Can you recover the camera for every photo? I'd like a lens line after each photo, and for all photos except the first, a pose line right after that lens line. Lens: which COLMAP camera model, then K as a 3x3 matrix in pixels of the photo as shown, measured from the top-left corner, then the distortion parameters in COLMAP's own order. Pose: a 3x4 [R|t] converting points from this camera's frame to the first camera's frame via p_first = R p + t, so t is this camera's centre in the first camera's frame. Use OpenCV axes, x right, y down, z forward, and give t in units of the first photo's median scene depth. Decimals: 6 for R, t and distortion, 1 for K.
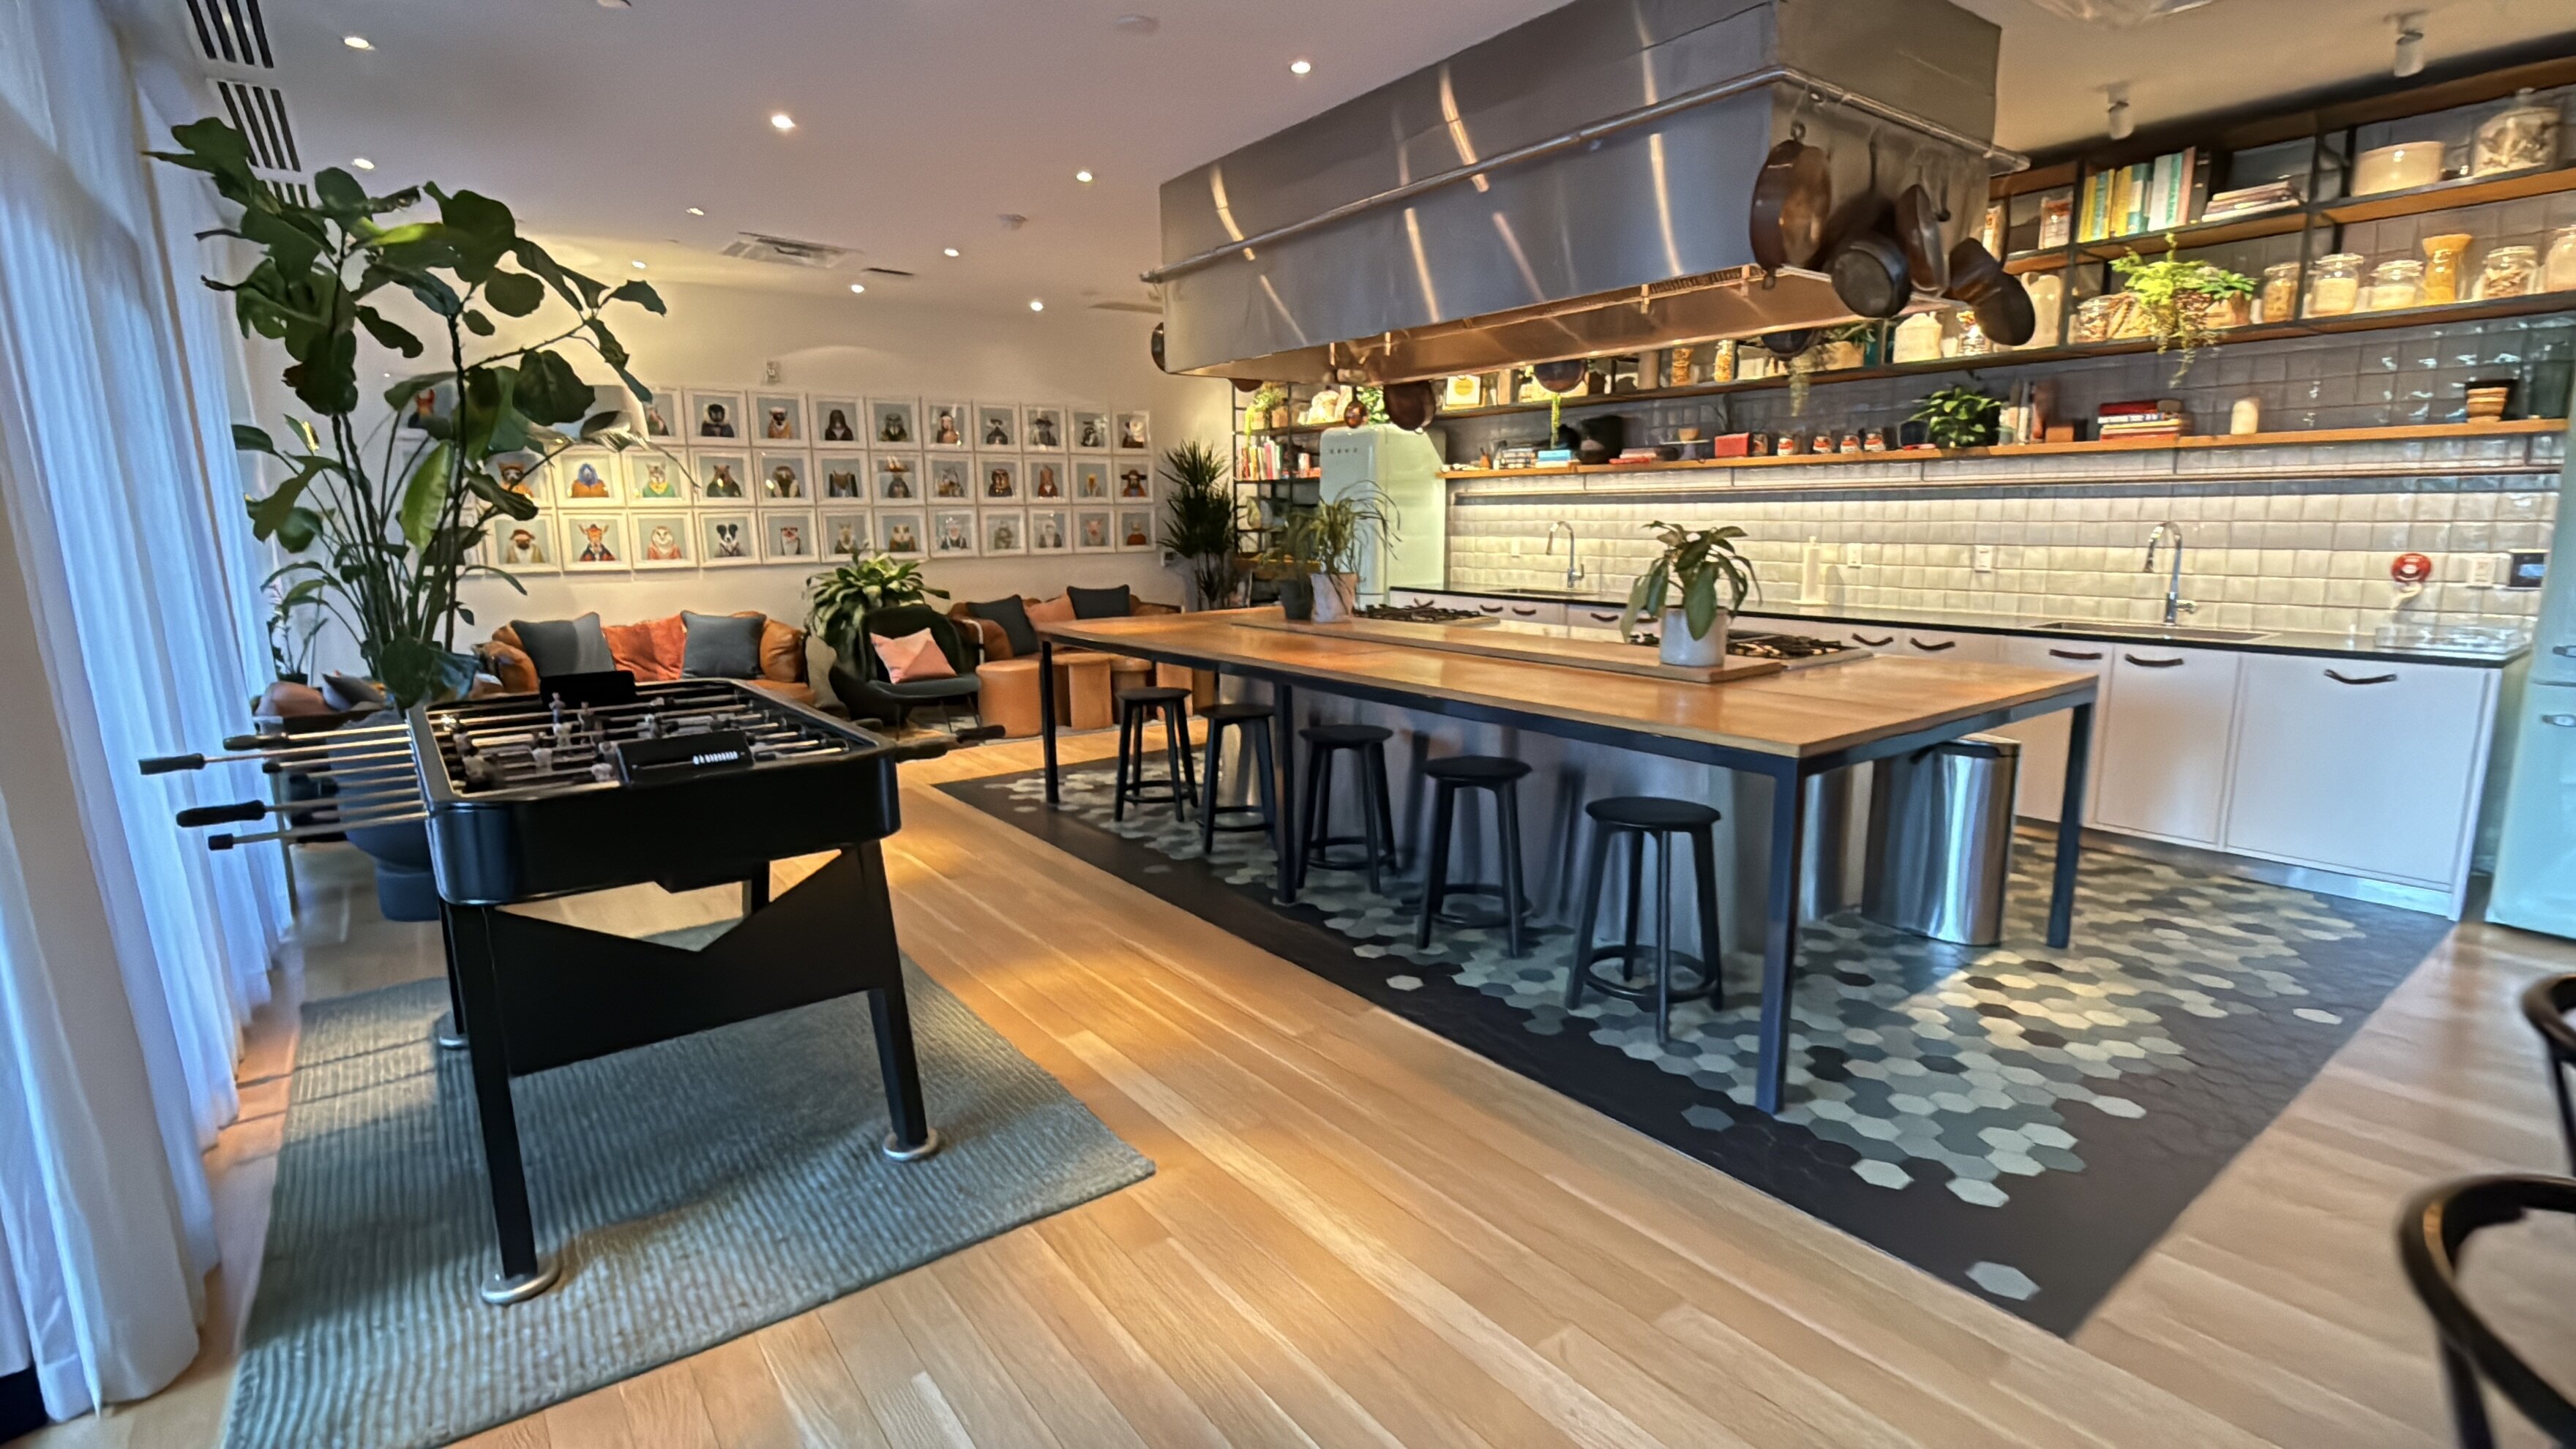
lens RADIAL K [[1171.0, 0, 1294.8], [0, 1171.0, 723.3], [0, 0, 1]] dist [-0.001052, 0.000433]
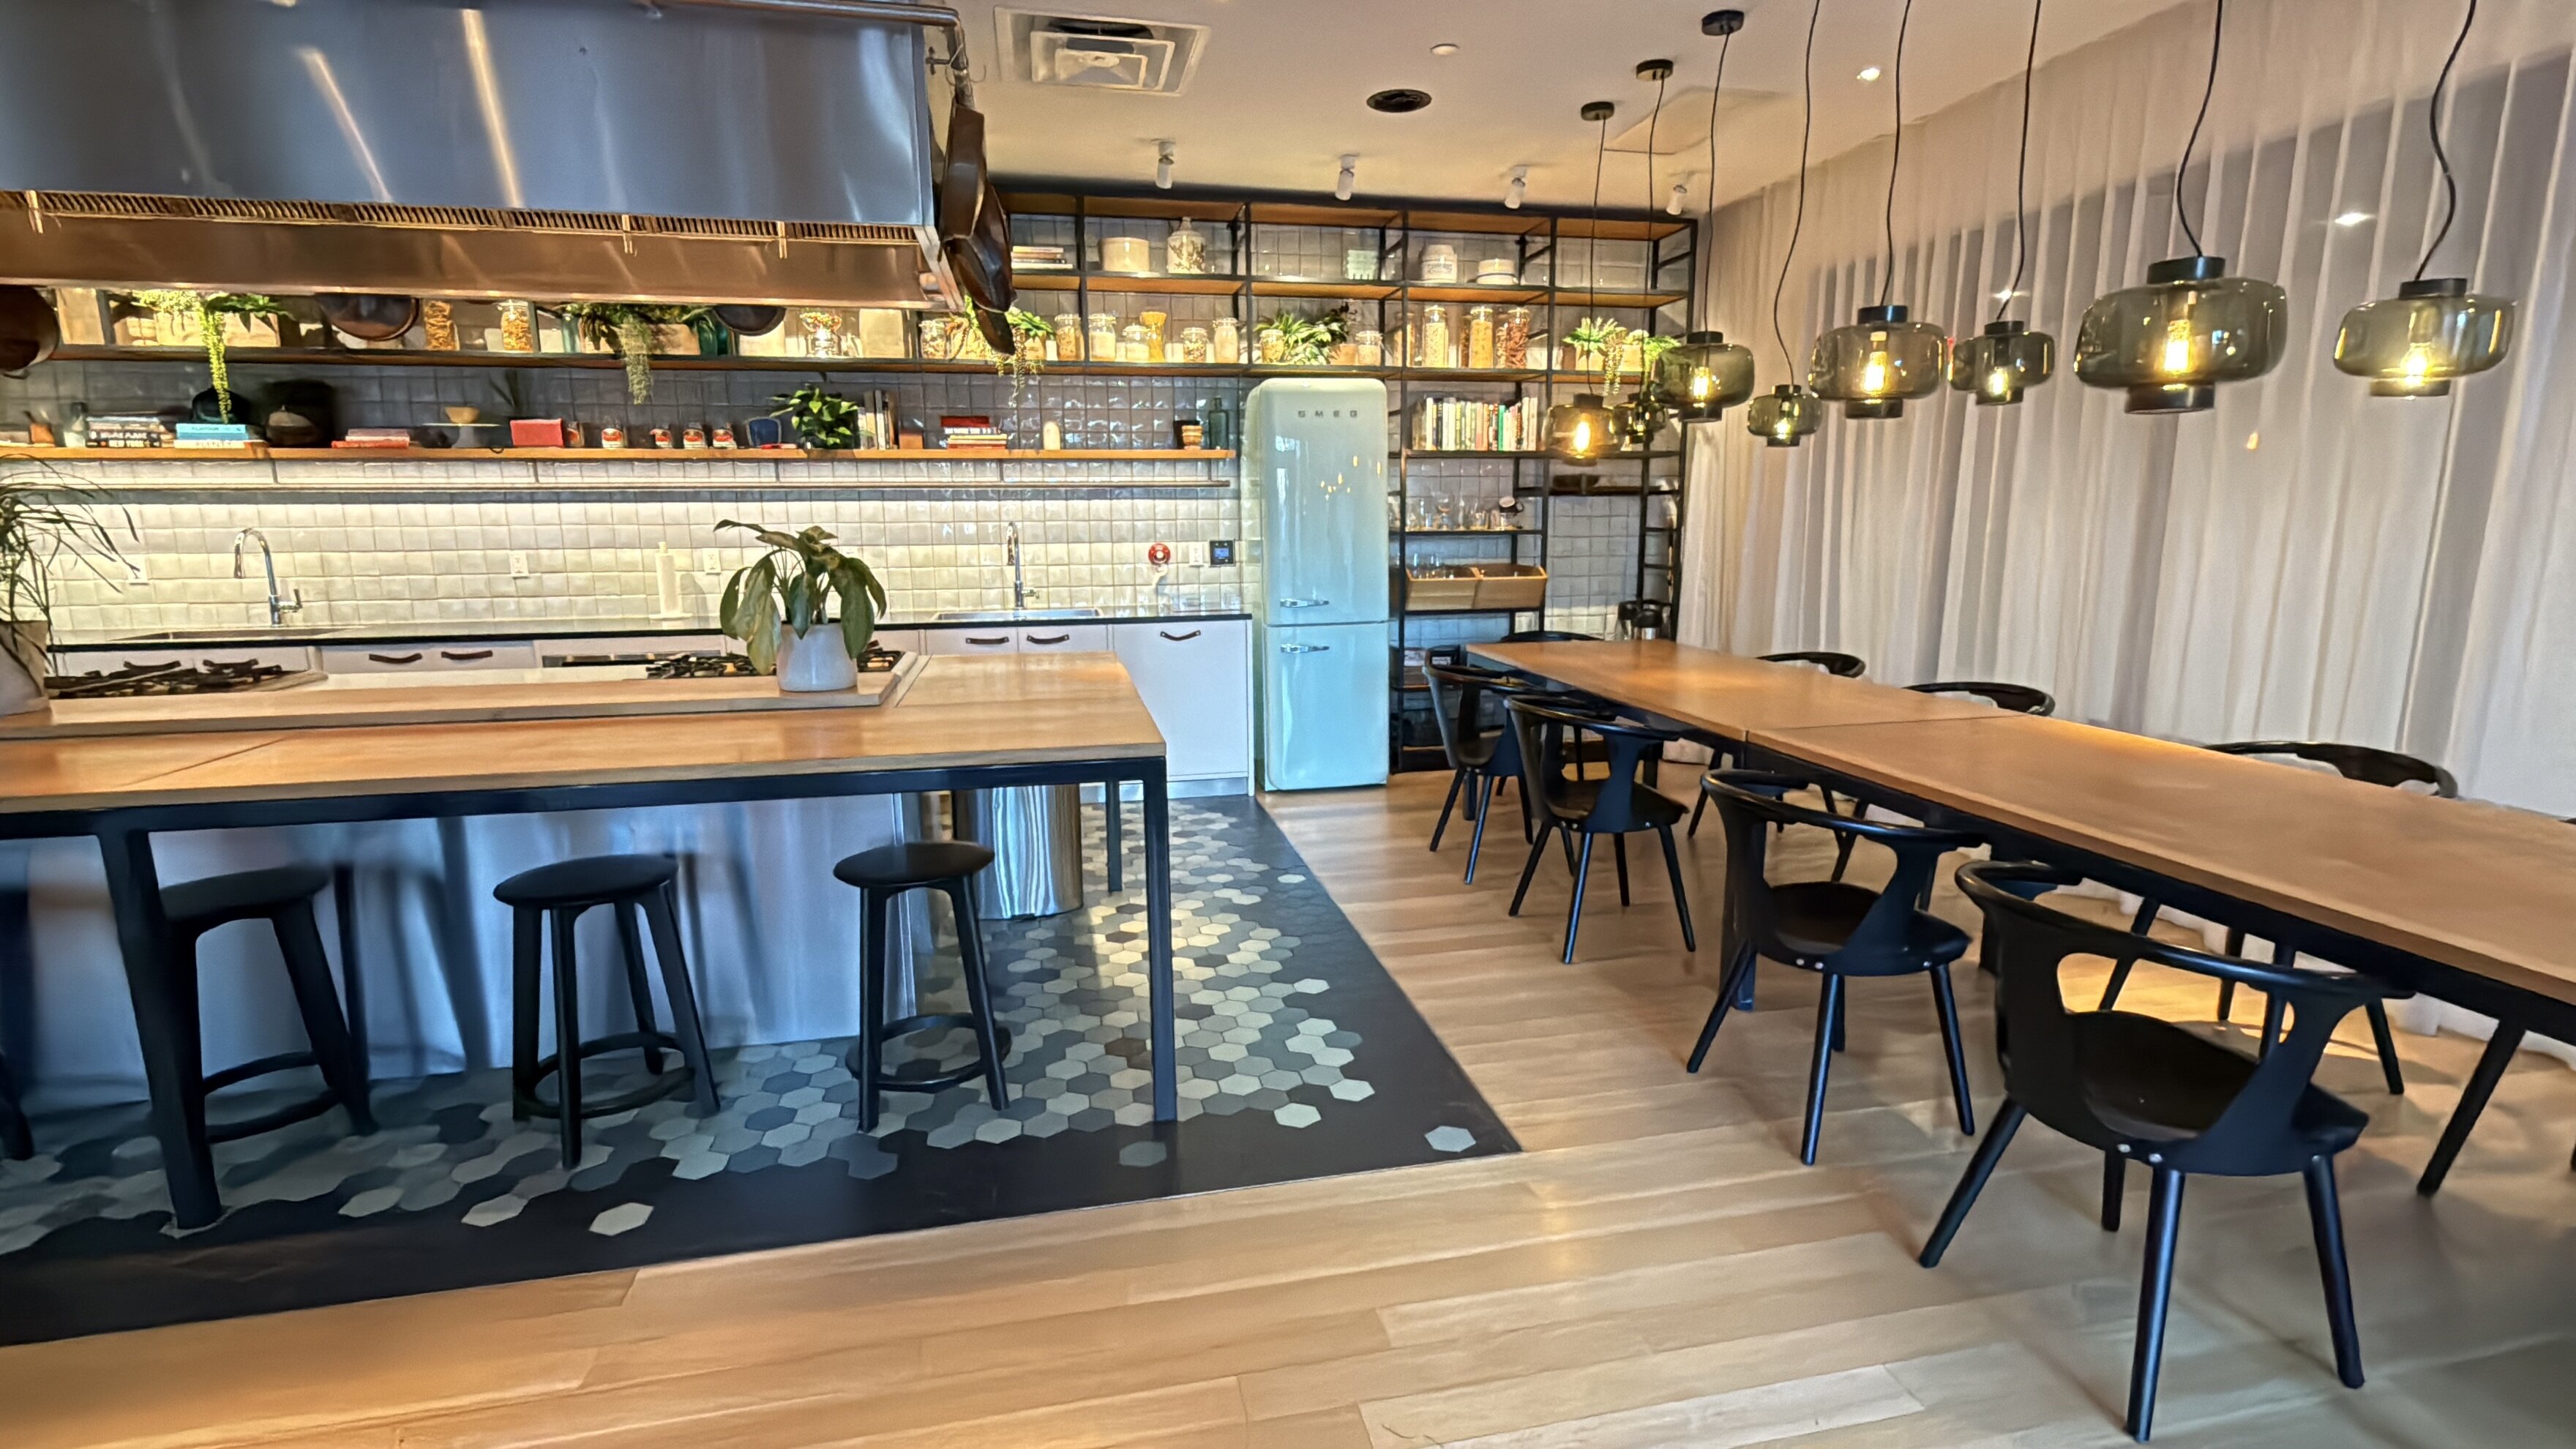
lens RADIAL K [[1171.0, 0, 1294.8], [0, 1171.0, 723.3], [0, 0, 1]] dist [-0.001052, 0.000433]
pose [[0.425193, -0.158070, 0.891193, -0.191770], [0.163825, 0.981809, 0.095981, -0.036028], [-0.890153, 0.105189, 0.443355, 0.224911]]
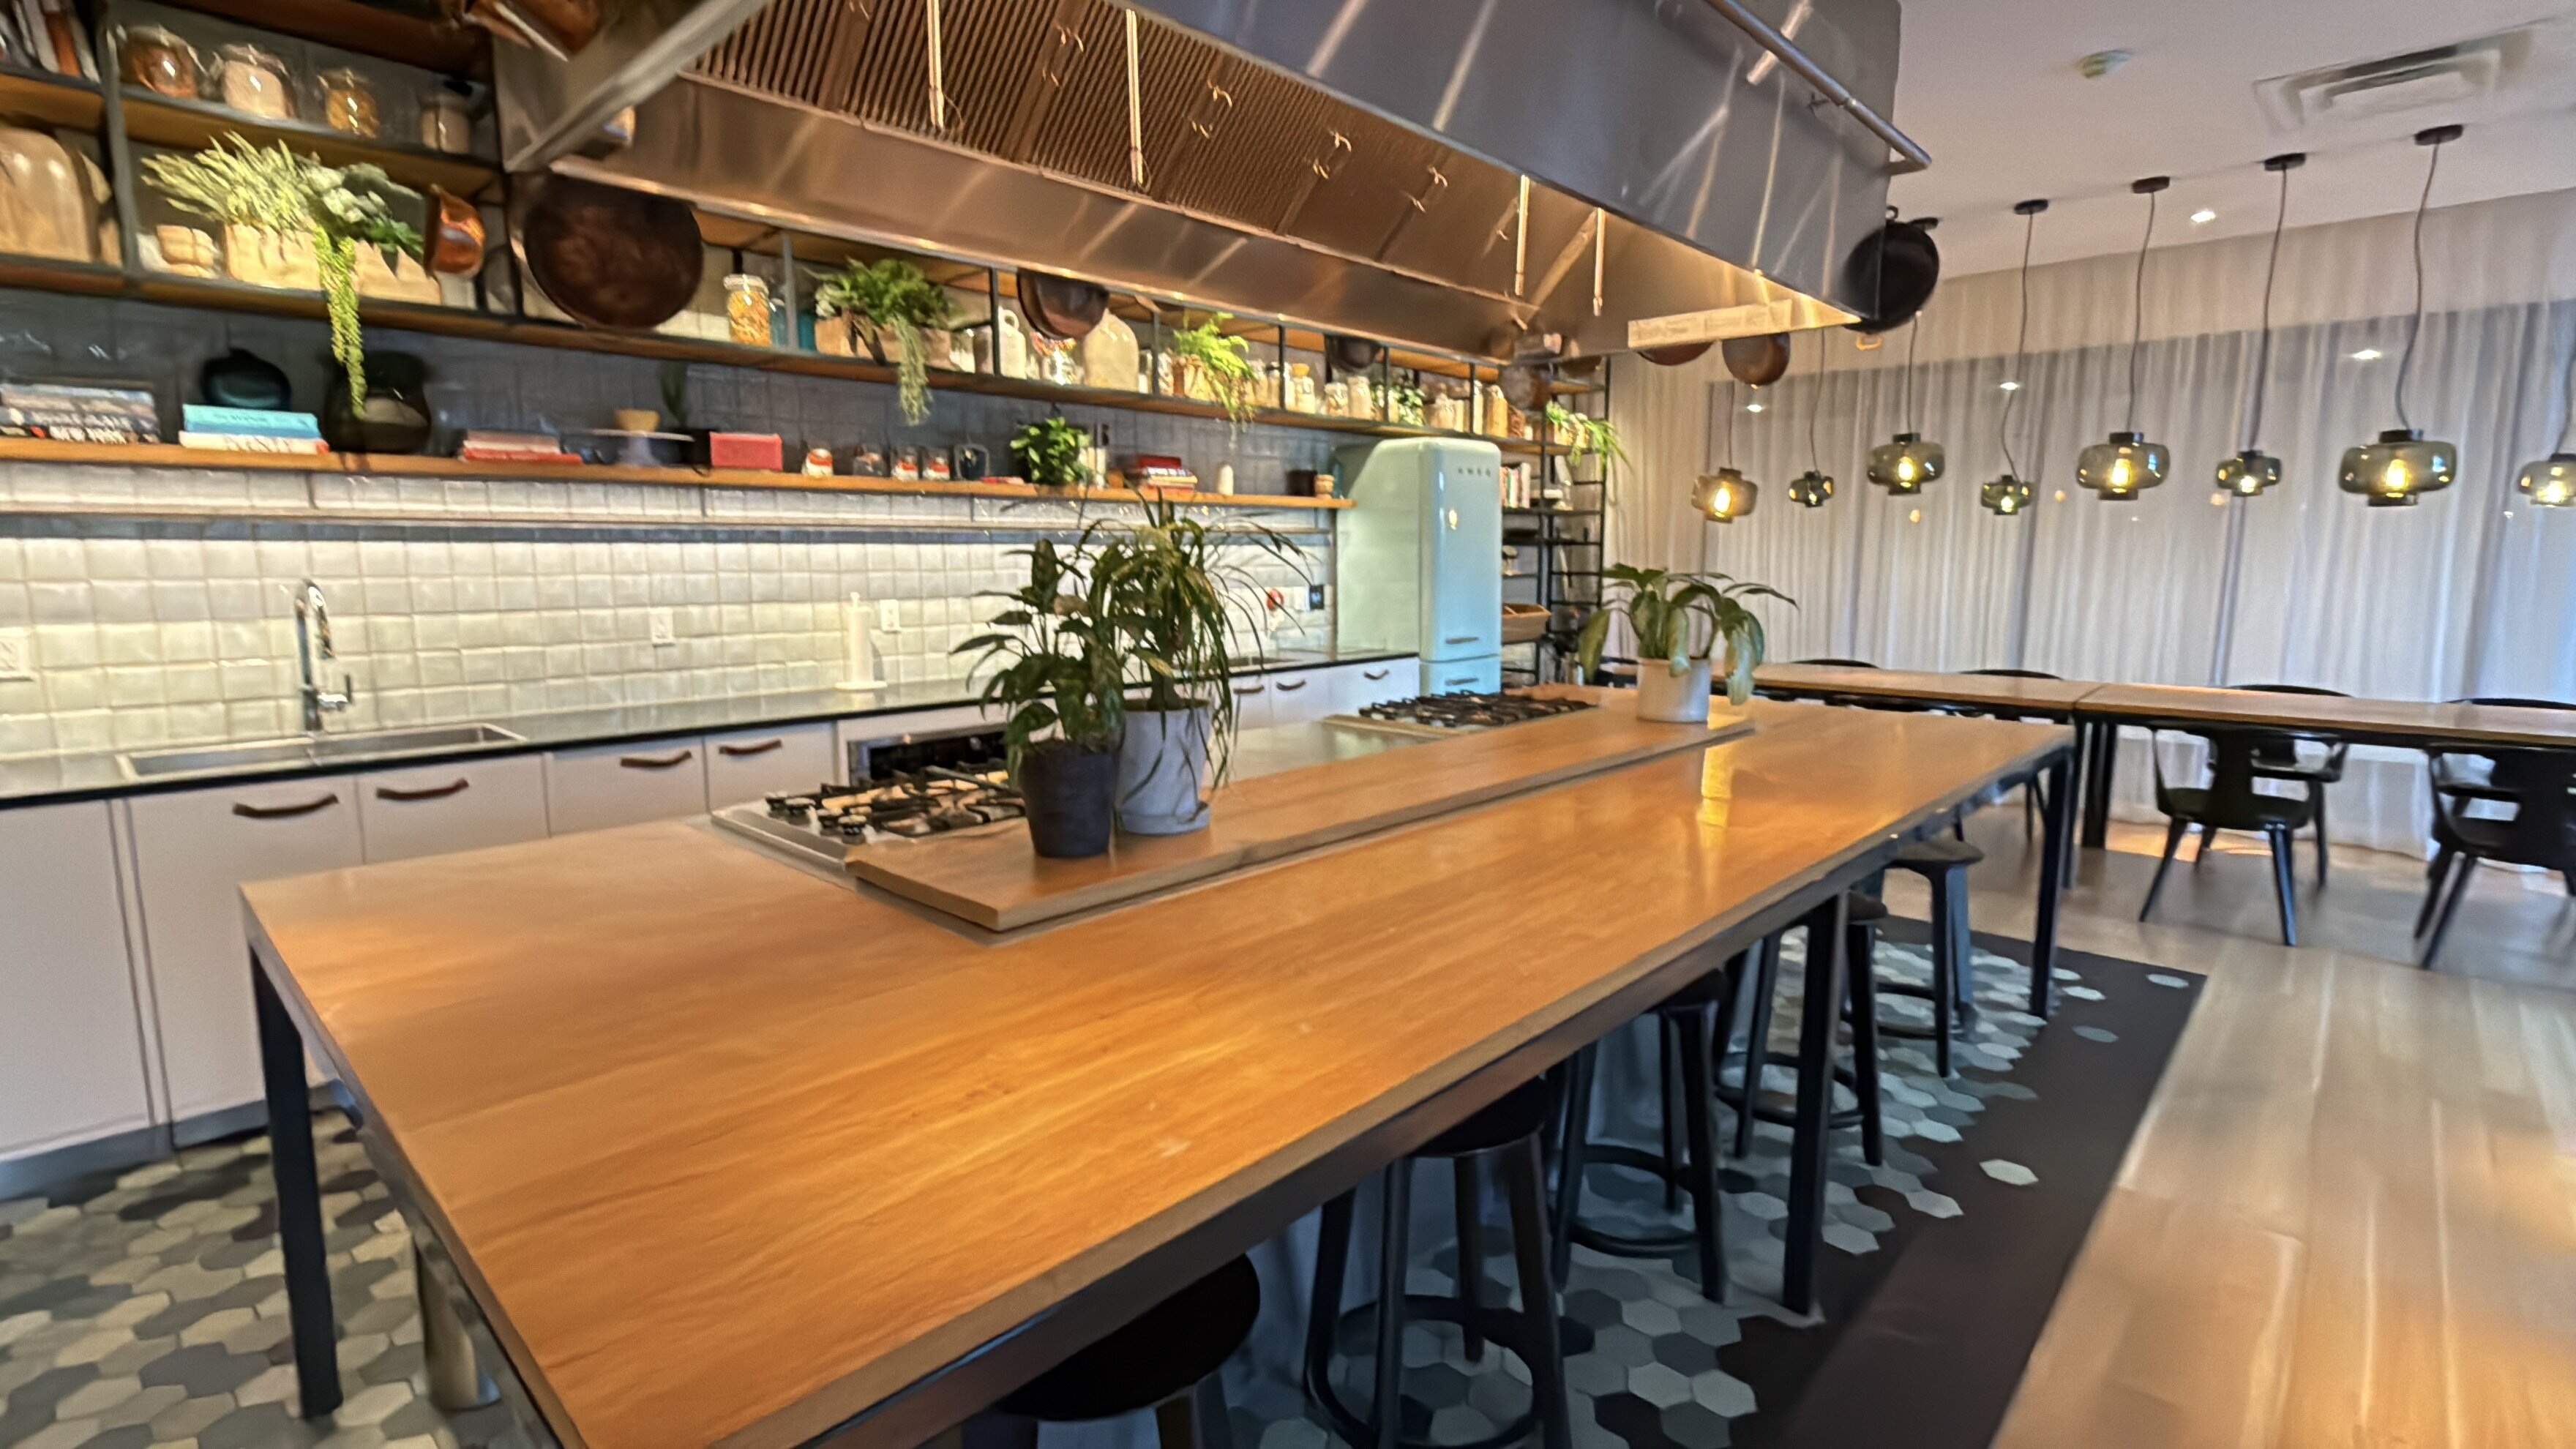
lens RADIAL K [[1171.0, 0, 1294.8], [0, 1171.0, 723.3], [0, 0, 1]] dist [-0.001052, 0.000433]
pose [[-0.163712, -0.132646, 0.977550, -0.350274], [0.178661, 0.970546, 0.161617, -0.173635], [-0.970195, 0.201109, -0.135191, 0.987249]]
